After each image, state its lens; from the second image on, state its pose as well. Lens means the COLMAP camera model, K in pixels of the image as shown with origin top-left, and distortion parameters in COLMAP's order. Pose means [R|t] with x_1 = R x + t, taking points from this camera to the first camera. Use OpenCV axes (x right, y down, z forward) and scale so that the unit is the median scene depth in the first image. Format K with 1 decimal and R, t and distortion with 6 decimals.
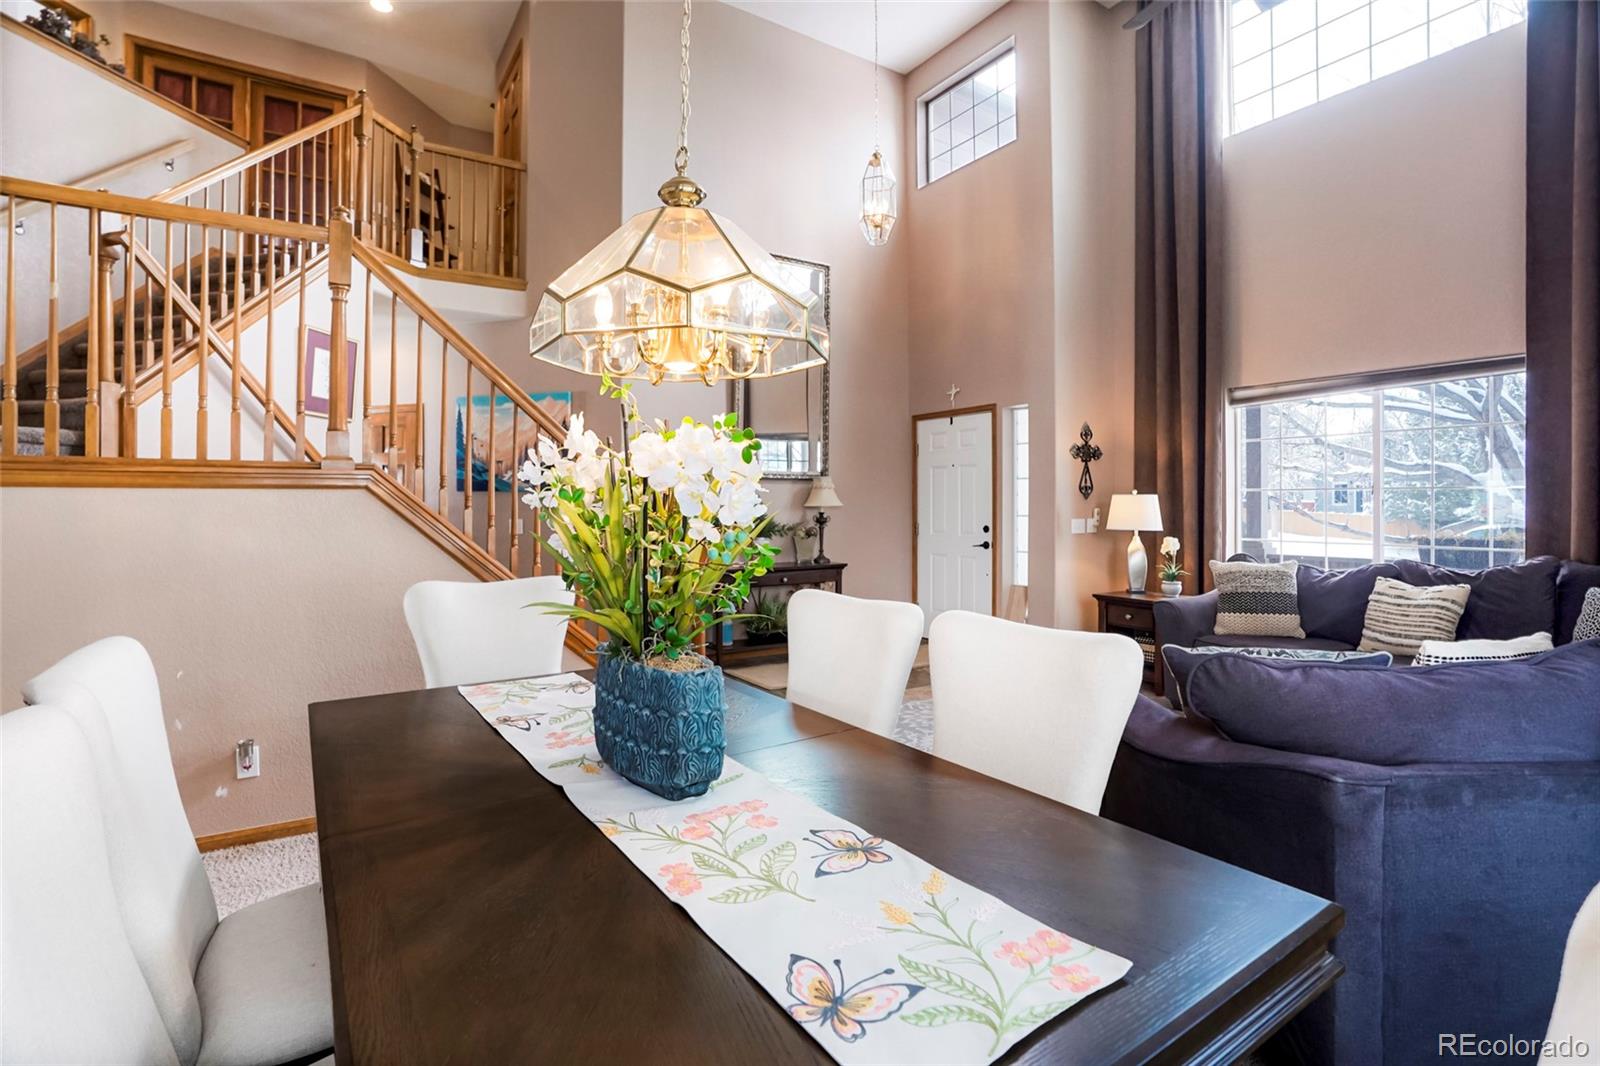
lens RADIAL K [[758.5, 0, 796.7], [0, 758.5, 523.8], [0, 0, 1]] dist [-0.055514, 0.026481]
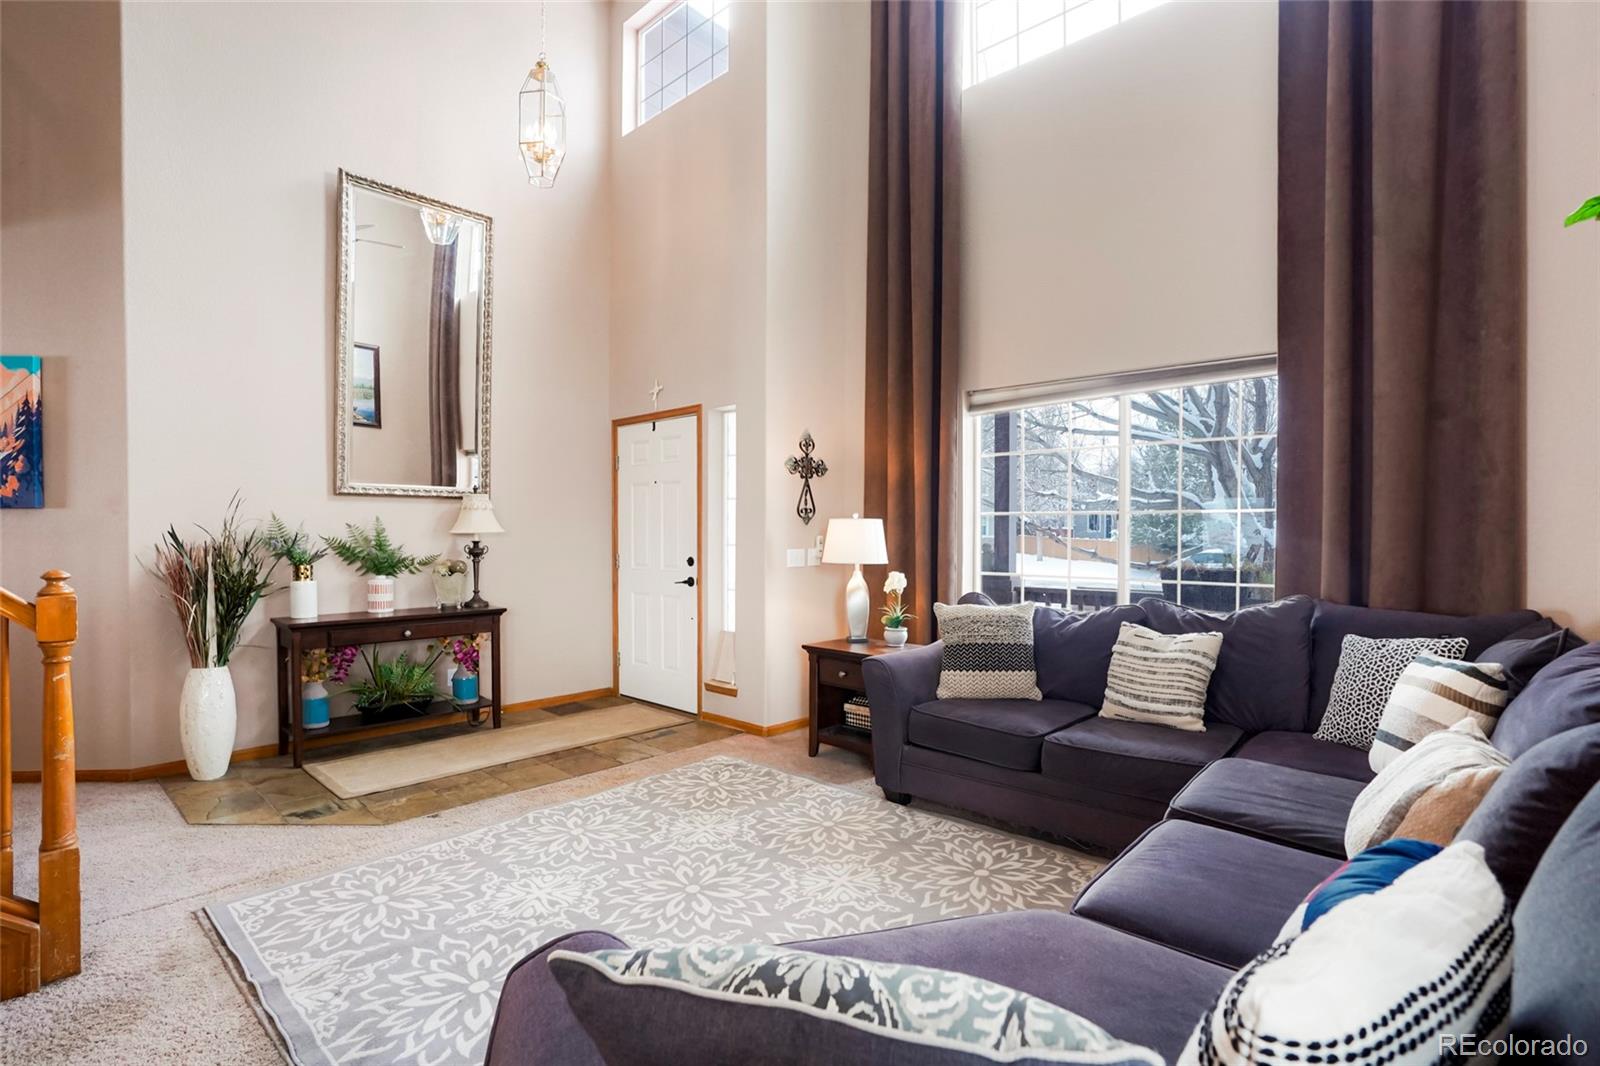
lens RADIAL K [[744.9, 0, 795.7], [0, 744.9, 564.3], [0, 0, 1]] dist [-0.026827, 0.000468]
pose [[0.970511, -0.007968, 0.240924, 0.195251], [0.003040, 0.999779, 0.020822, -0.007088], [-0.241036, -0.019475, 0.970321, 0.241726]]
